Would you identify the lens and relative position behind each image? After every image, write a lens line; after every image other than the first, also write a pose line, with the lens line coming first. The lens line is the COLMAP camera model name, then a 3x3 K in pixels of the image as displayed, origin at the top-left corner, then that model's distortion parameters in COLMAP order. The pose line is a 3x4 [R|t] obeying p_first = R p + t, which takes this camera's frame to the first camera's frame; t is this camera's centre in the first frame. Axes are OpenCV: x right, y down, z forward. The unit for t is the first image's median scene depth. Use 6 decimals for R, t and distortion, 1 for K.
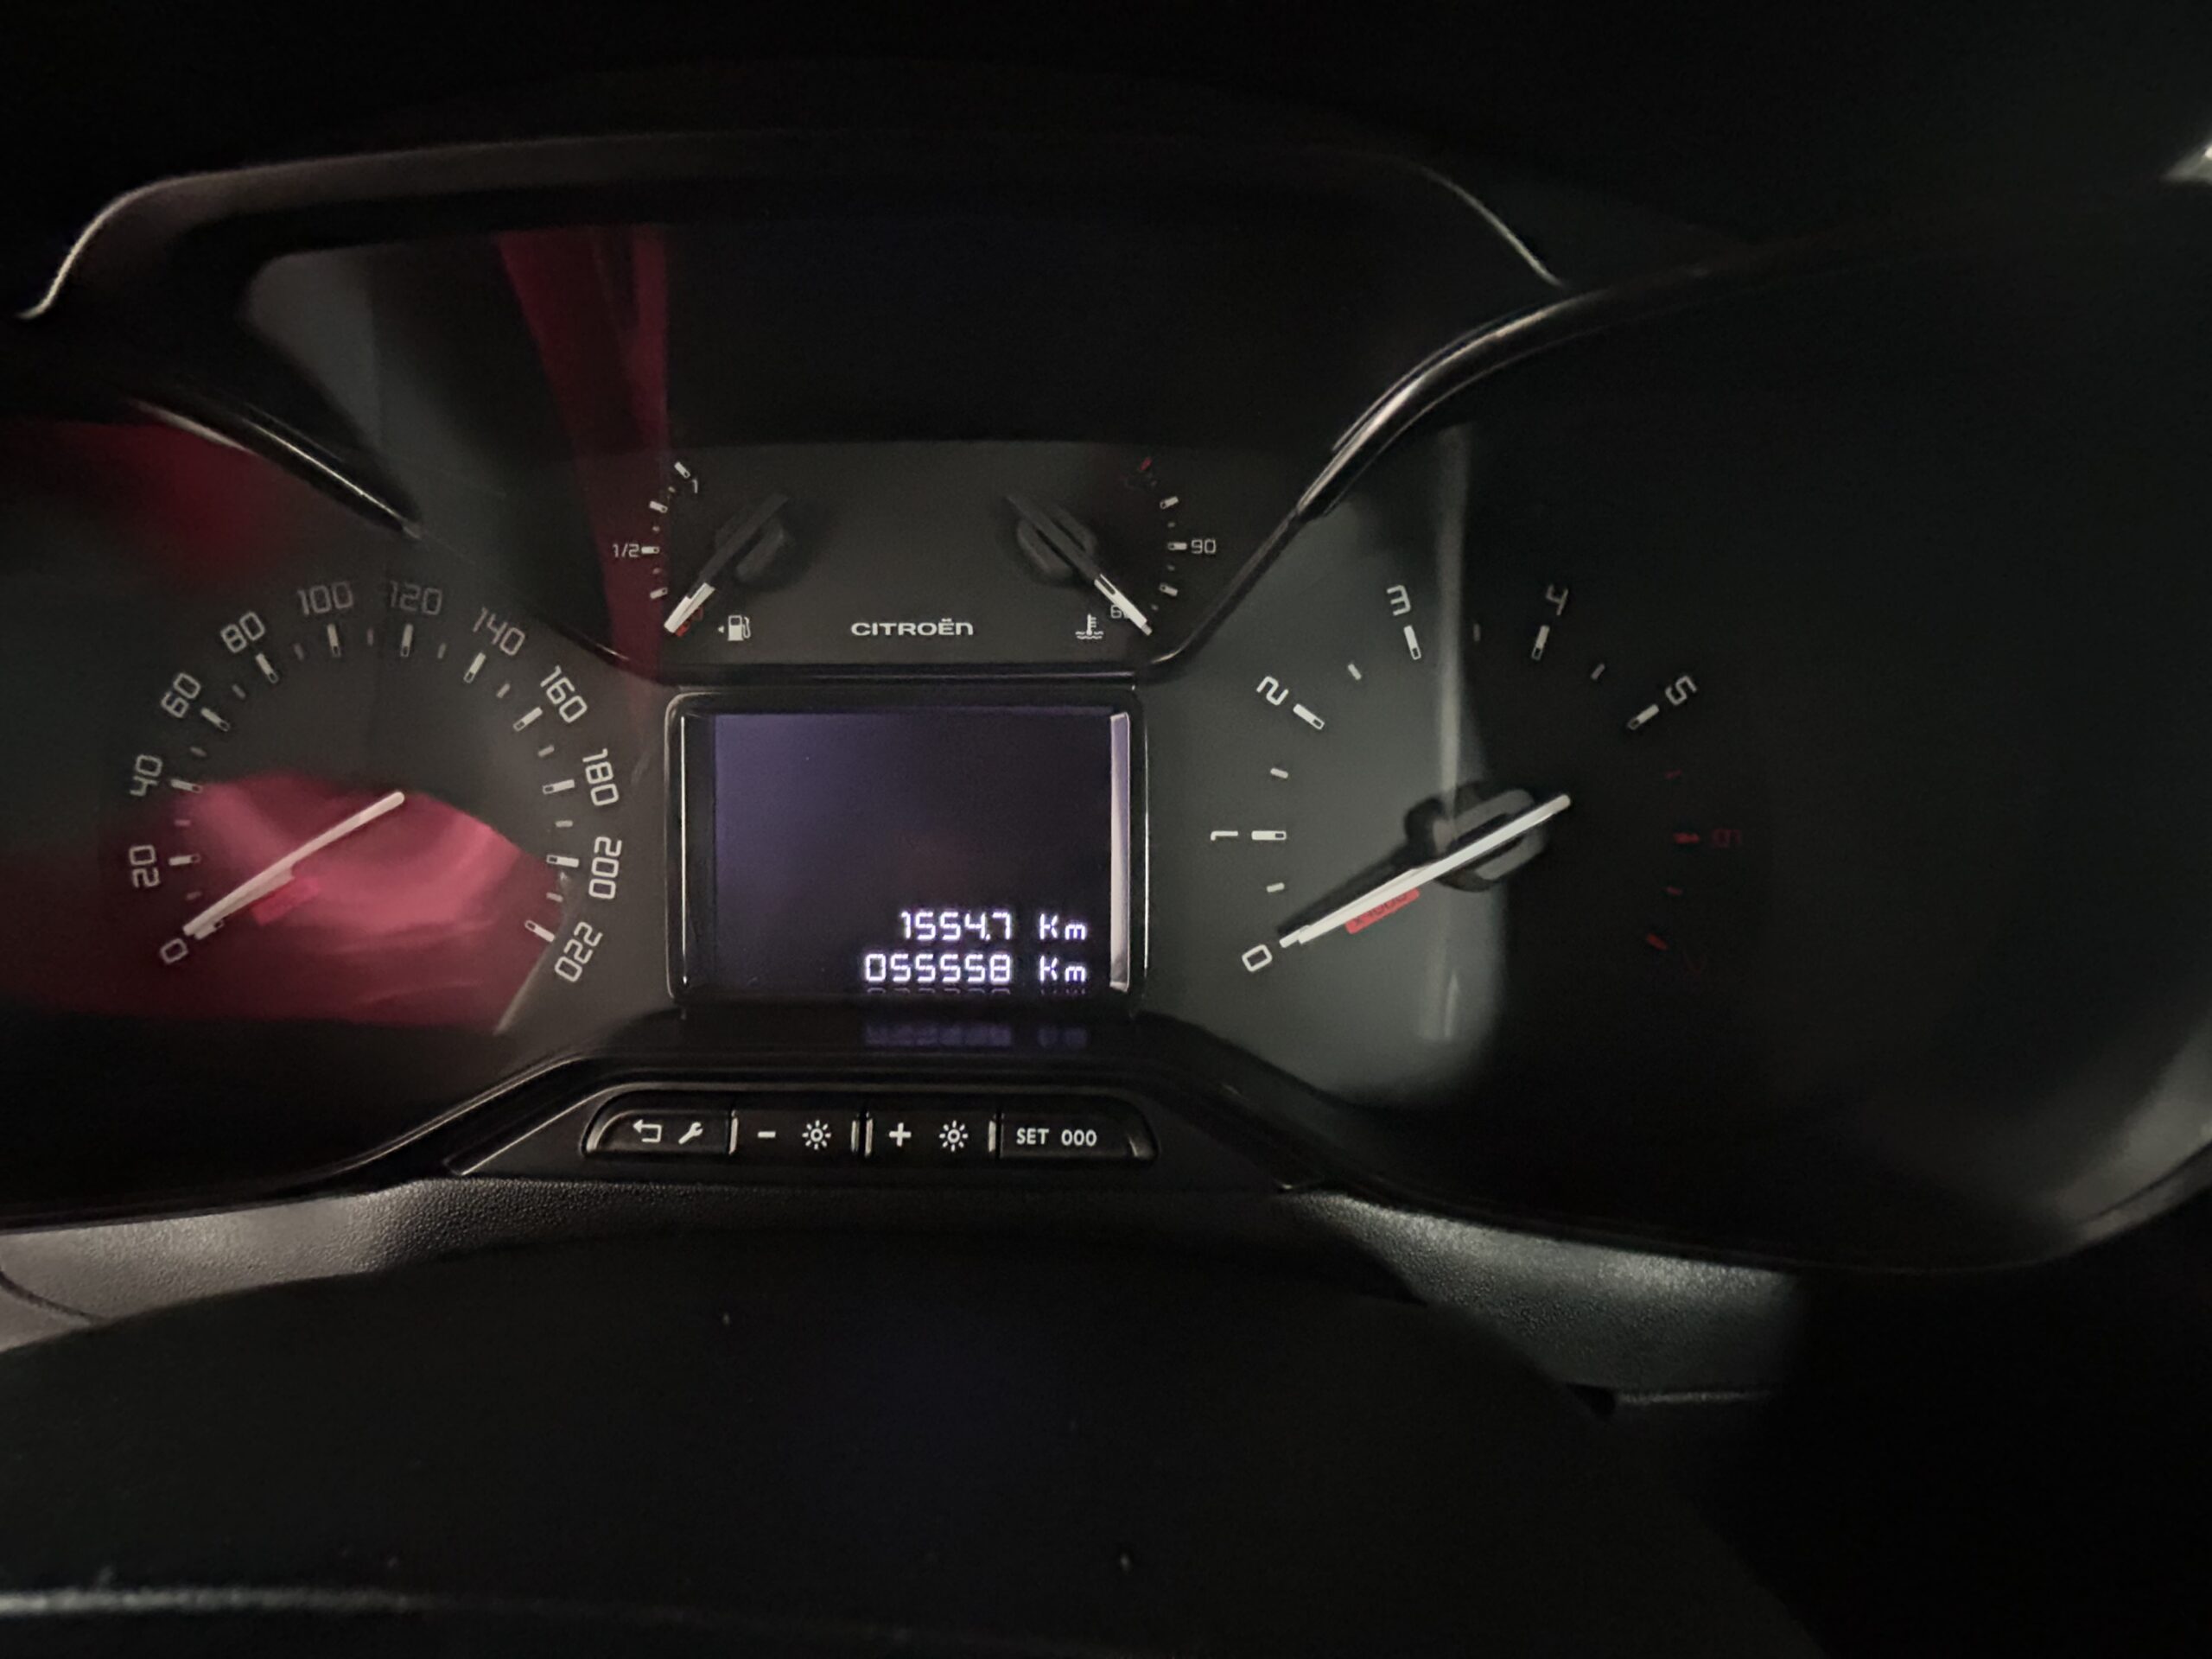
lens RADIAL K [[905.5, 0, 1108.3], [0, 905.5, 823.1], [0, 0, 1]] dist [0.000969, 0.001043]
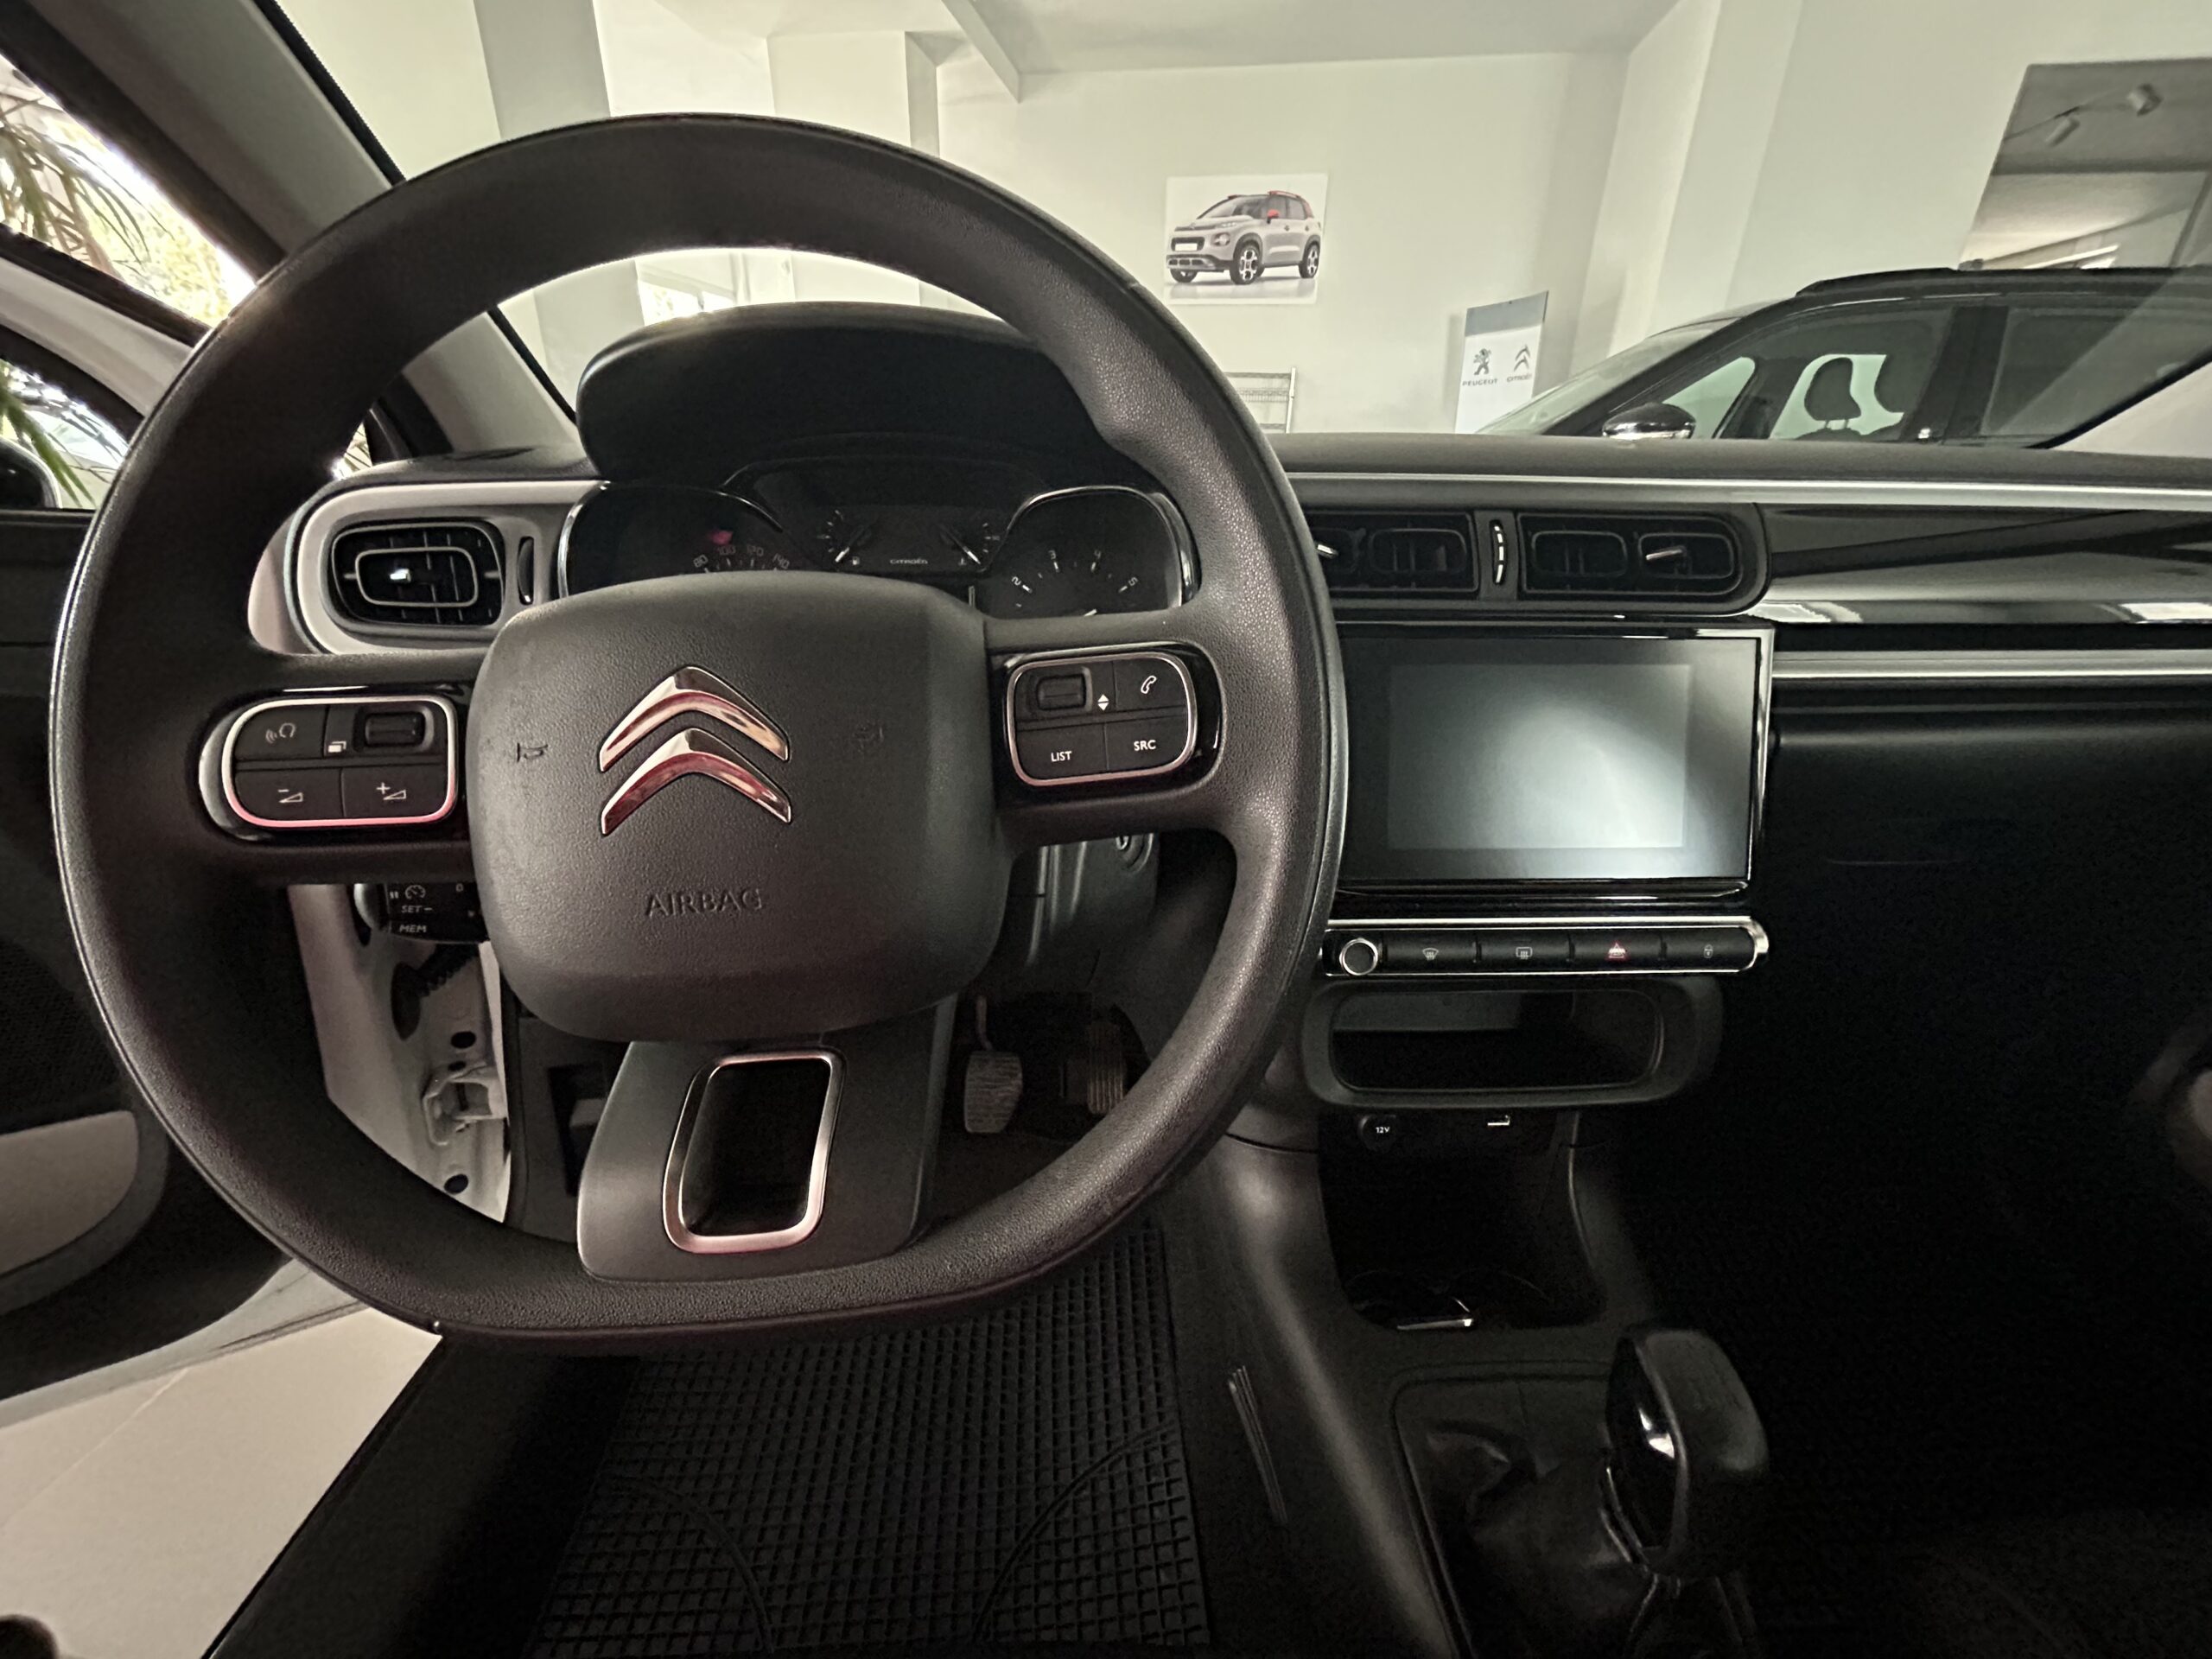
lens RADIAL K [[905.5, 0, 1111.8], [0, 905.5, 834.9], [0, 0, 1]] dist [0.000969, 0.001043]
pose [[0.997362, -0.012703, 0.071474, 0.283751], [0.007508, 0.997342, 0.072480, 0.564202], [-0.072204, -0.071753, 0.994806, -2.493639]]
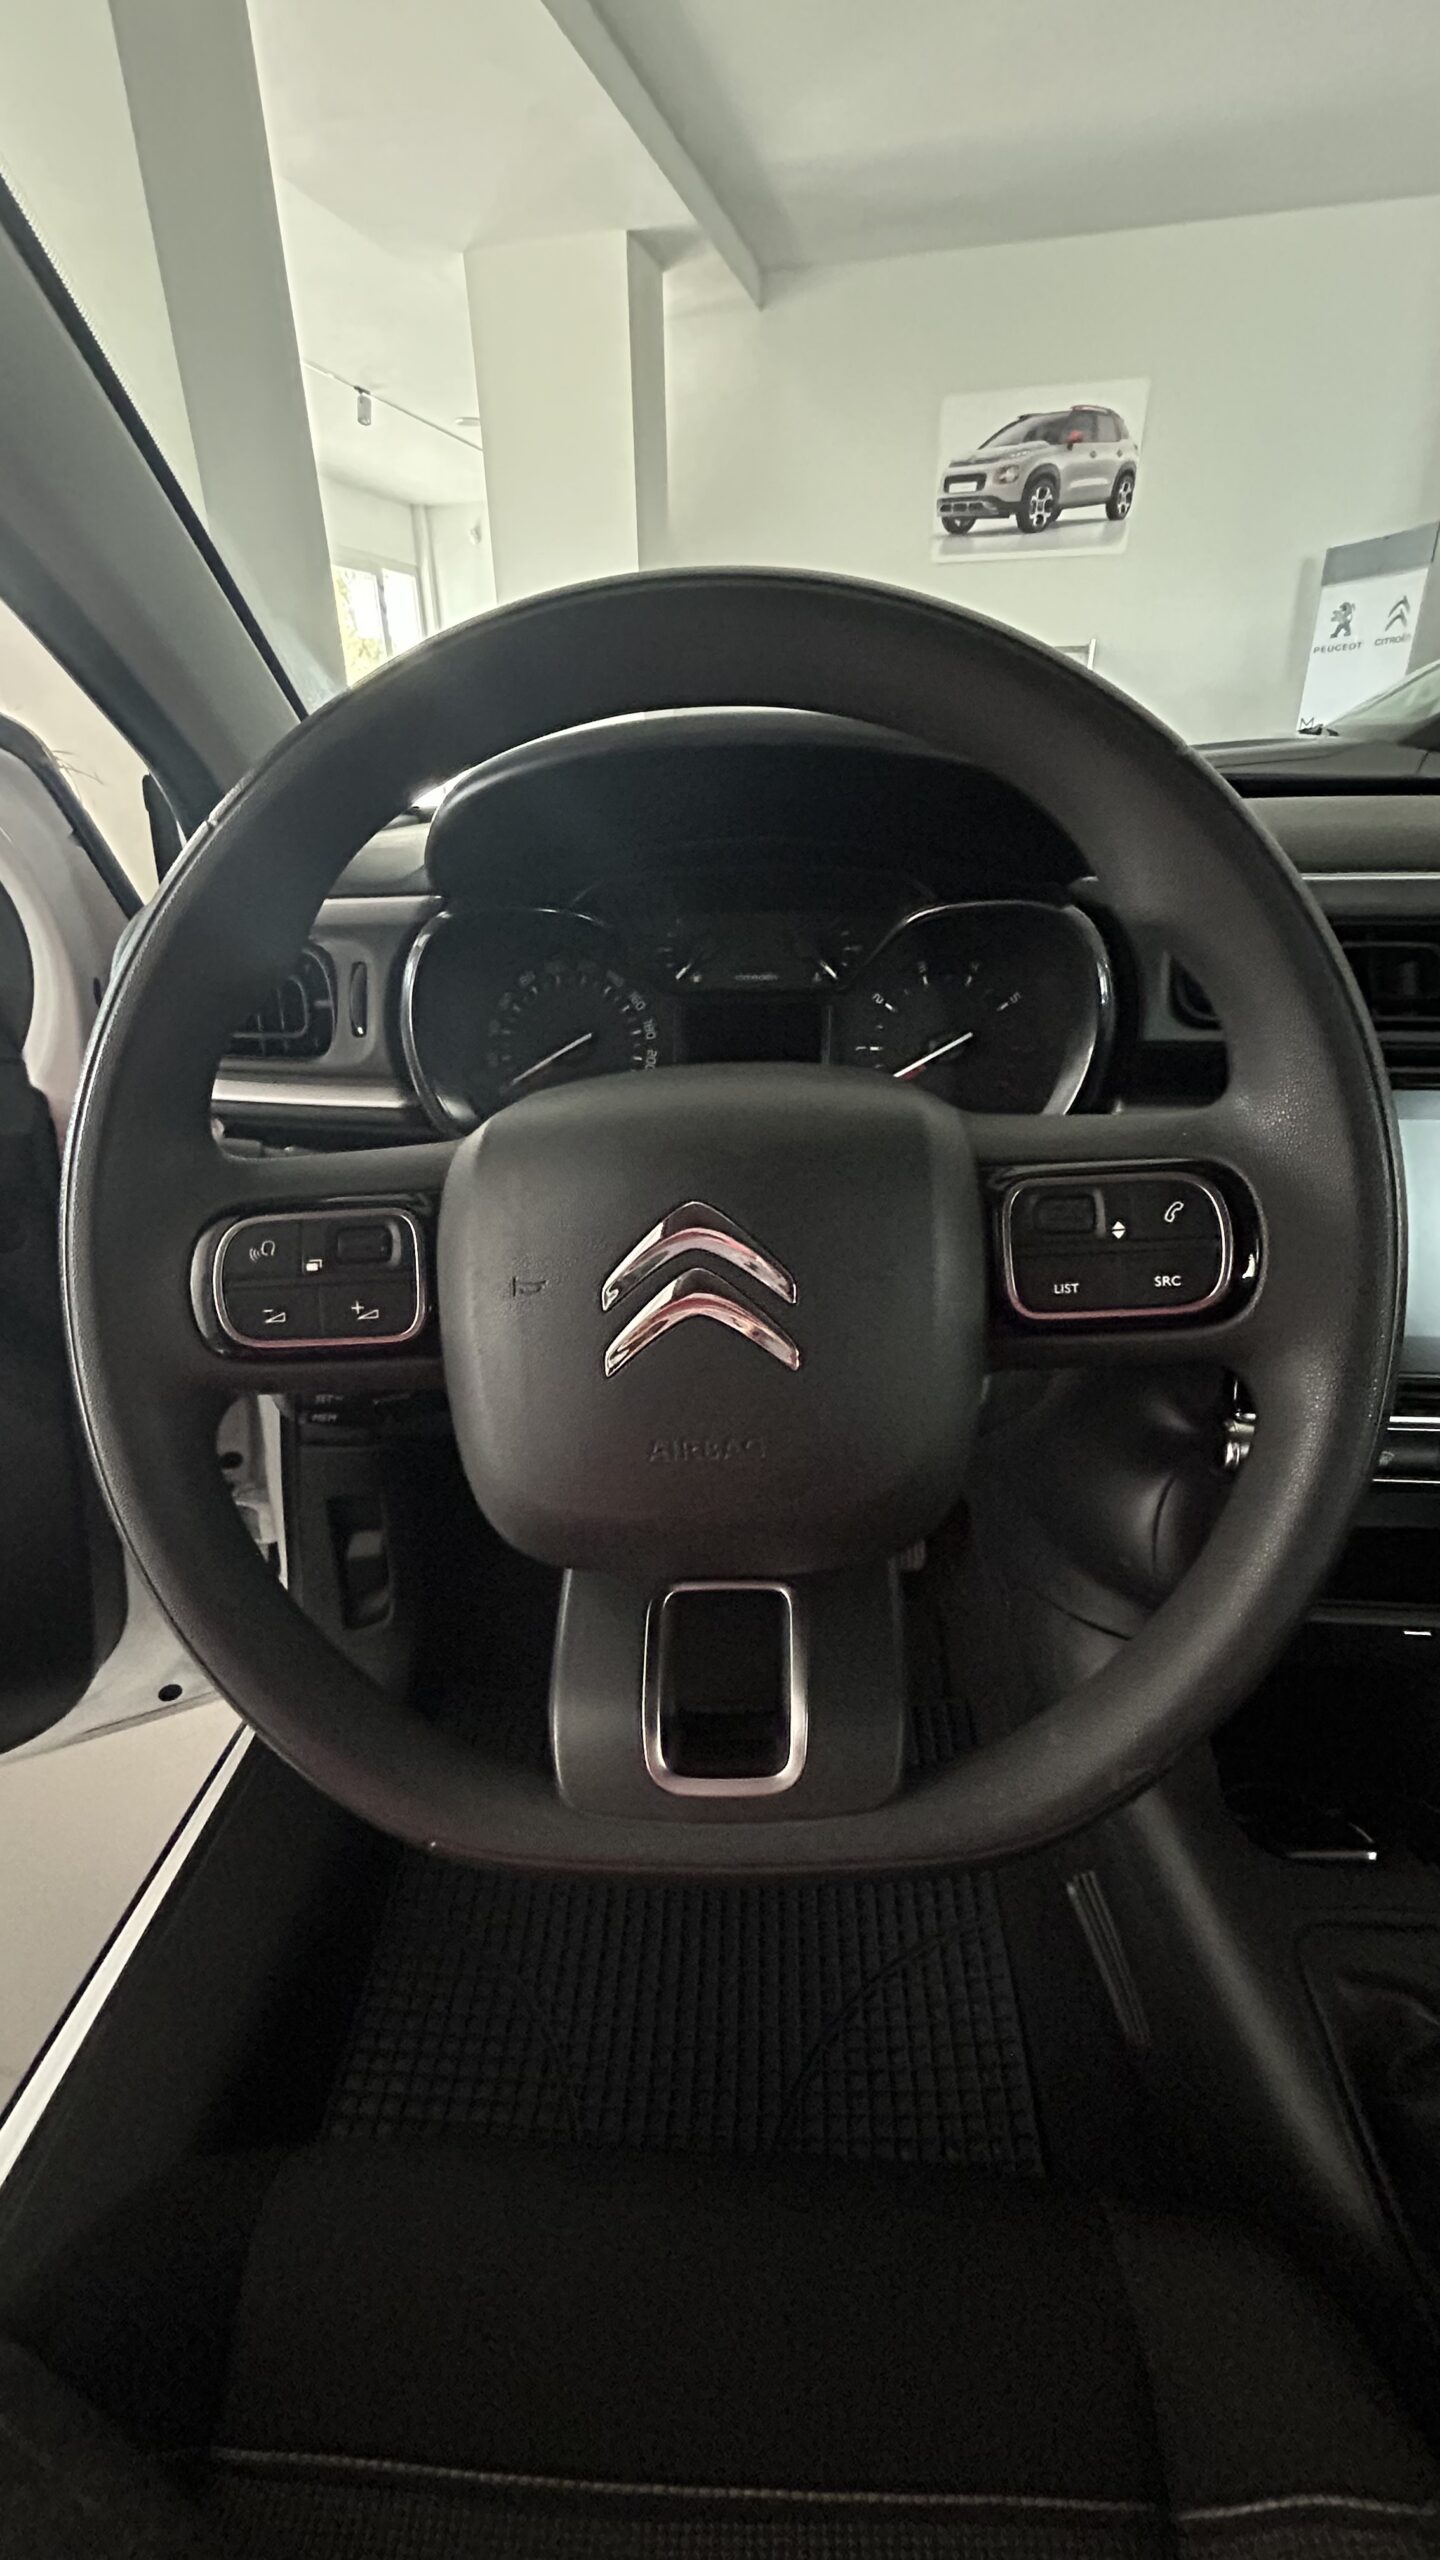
lens RADIAL K [[1044.0, 0, 720.8], [0, 1044.0, 1288.0], [0, 0, 1]] dist [0.001841, 0.001950]
pose [[0.999242, 0.007899, -0.038110, -0.196832], [-0.002086, 0.988651, 0.150214, 0.279516], [0.038864, -0.150020, 0.987919, -2.551608]]
